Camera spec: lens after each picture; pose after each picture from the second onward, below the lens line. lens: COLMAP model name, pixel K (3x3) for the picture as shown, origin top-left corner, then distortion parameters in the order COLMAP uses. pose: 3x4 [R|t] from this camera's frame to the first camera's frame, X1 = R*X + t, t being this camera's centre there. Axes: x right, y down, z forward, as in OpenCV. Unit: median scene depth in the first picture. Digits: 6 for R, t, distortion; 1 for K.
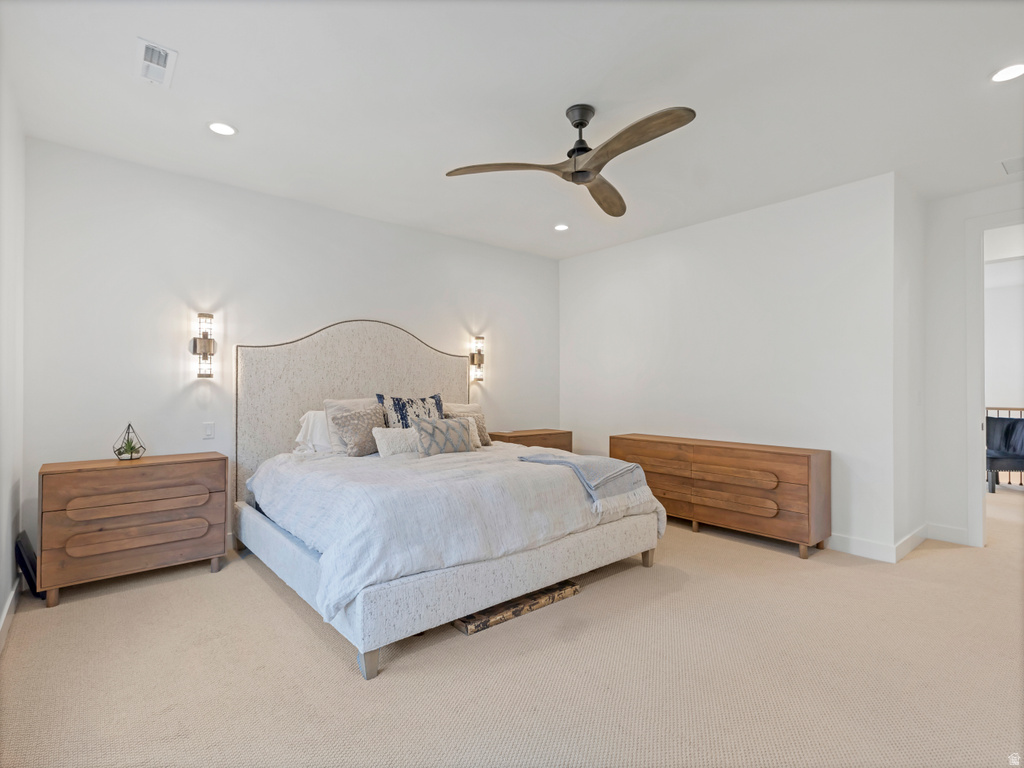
lens RADIAL K [[507.0, 0, 521.0], [0, 507.0, 377.7], [0, 0, 1]] dist [0.000944, -0.000956]
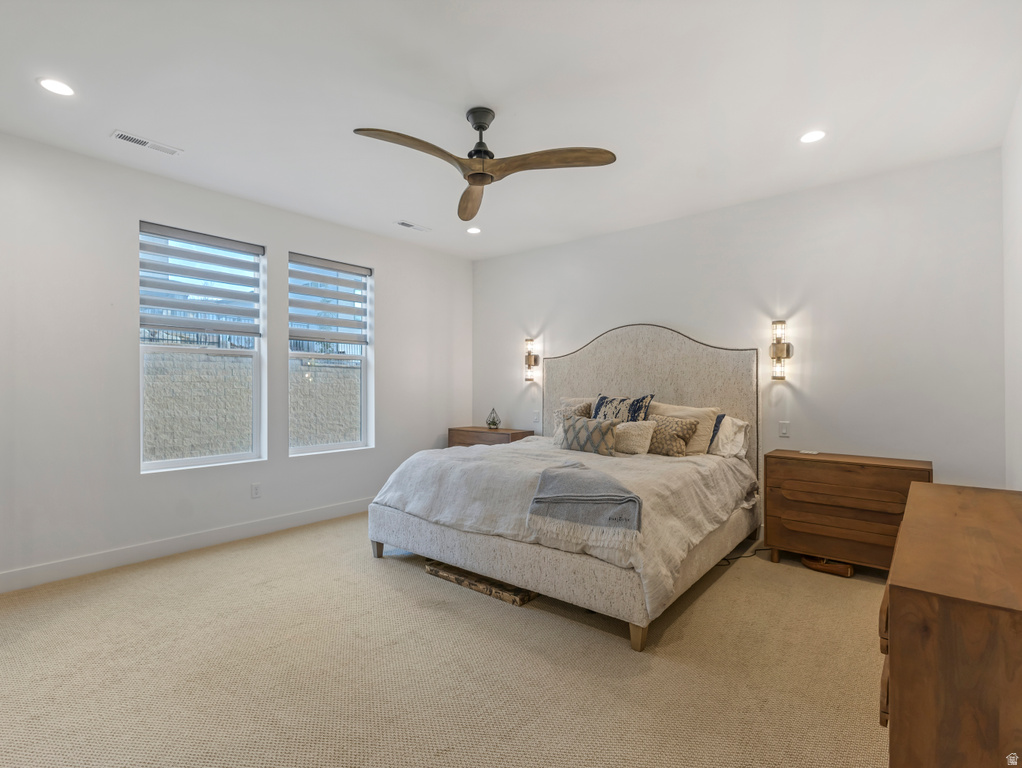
lens RADIAL K [[506.0, 0, 521.6], [0, 506.0, 392.7], [0, 0, 1]] dist [0.000944, -0.000956]
pose [[0.171262, 0.008155, -0.985192, 0.868971], [0.015417, 0.999821, 0.010956, 0.017490], [0.985105, -0.017065, 0.171106, 0.717615]]
